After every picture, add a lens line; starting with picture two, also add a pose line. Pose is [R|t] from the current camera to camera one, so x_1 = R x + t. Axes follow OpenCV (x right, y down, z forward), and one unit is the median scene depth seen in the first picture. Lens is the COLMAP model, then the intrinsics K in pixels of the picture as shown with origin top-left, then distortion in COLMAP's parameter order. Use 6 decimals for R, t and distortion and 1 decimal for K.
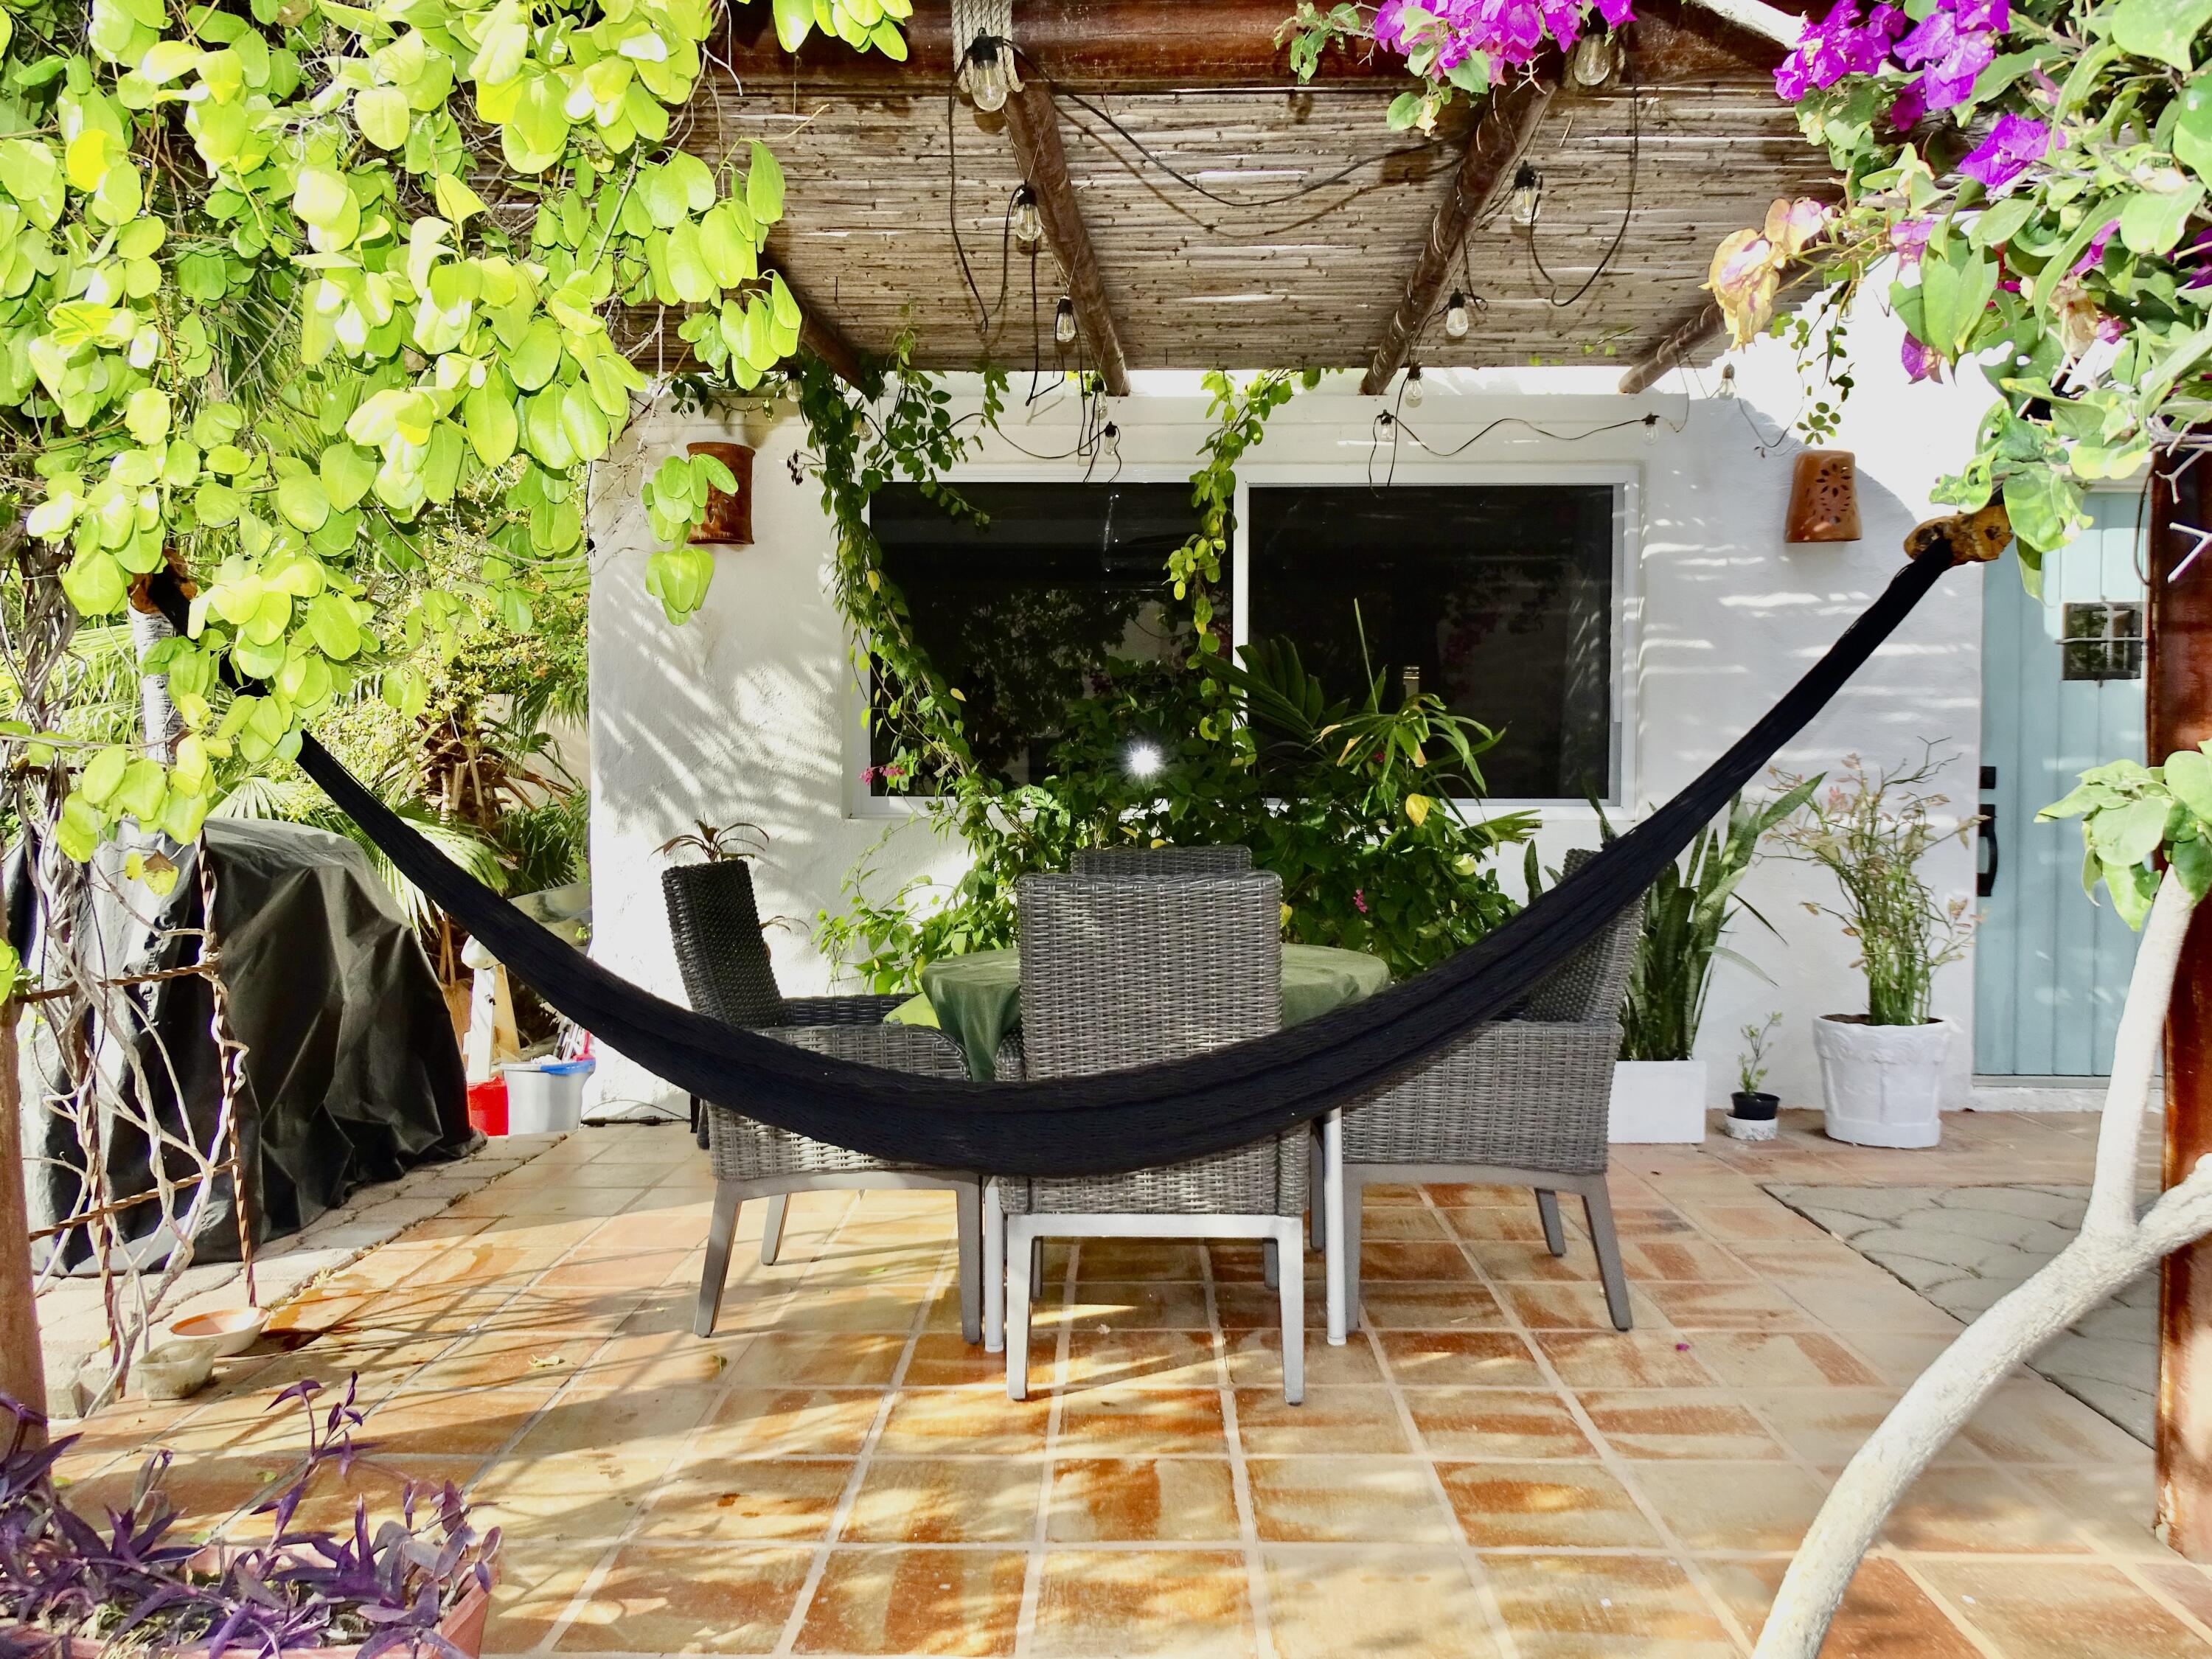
lens RADIAL K [[1555.0, 0, 1106.0], [0, 1555.0, 829.5], [0, 0, 1]] dist [-0.008481, 0.001603]
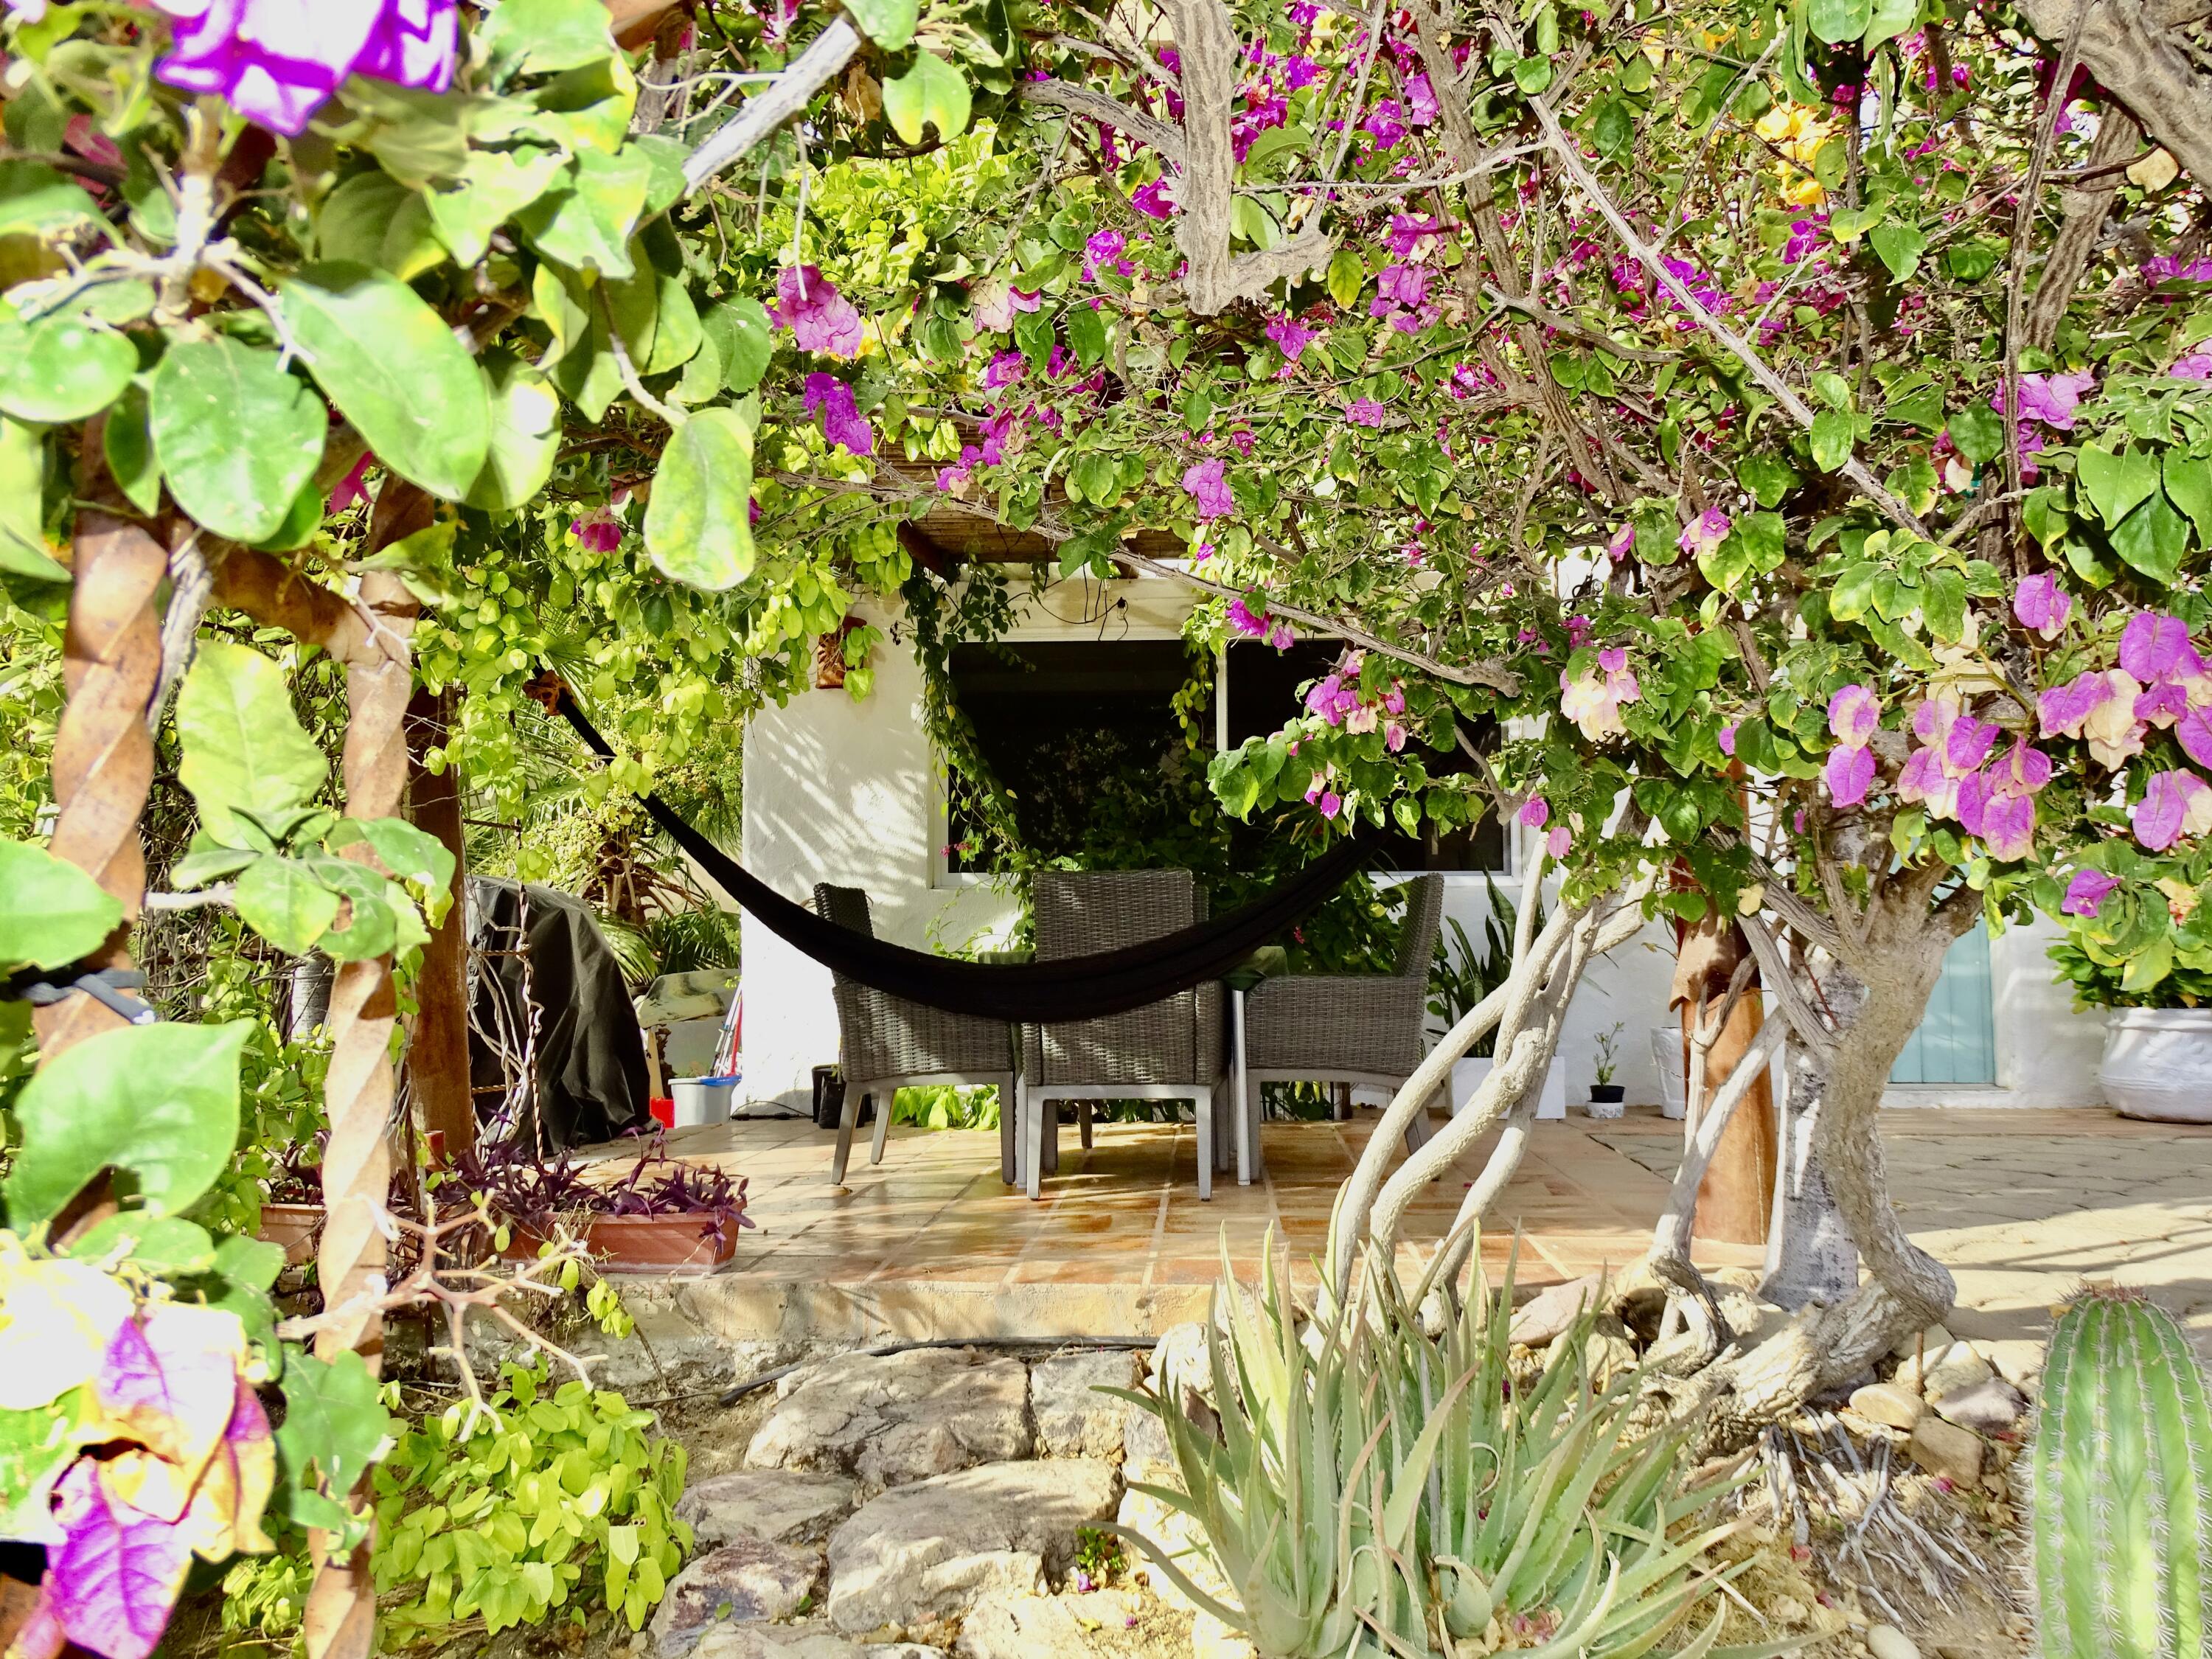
lens RADIAL K [[1555.0, 0, 1106.0], [0, 1555.0, 829.5], [0, 0, 1]] dist [-0.008481, 0.001603]
pose [[0.998578, -0.008709, -0.052592, 0.059632], [0.003304, 0.994779, -0.102000, 0.084598], [0.053206, 0.101681, 0.993393, -0.354885]]
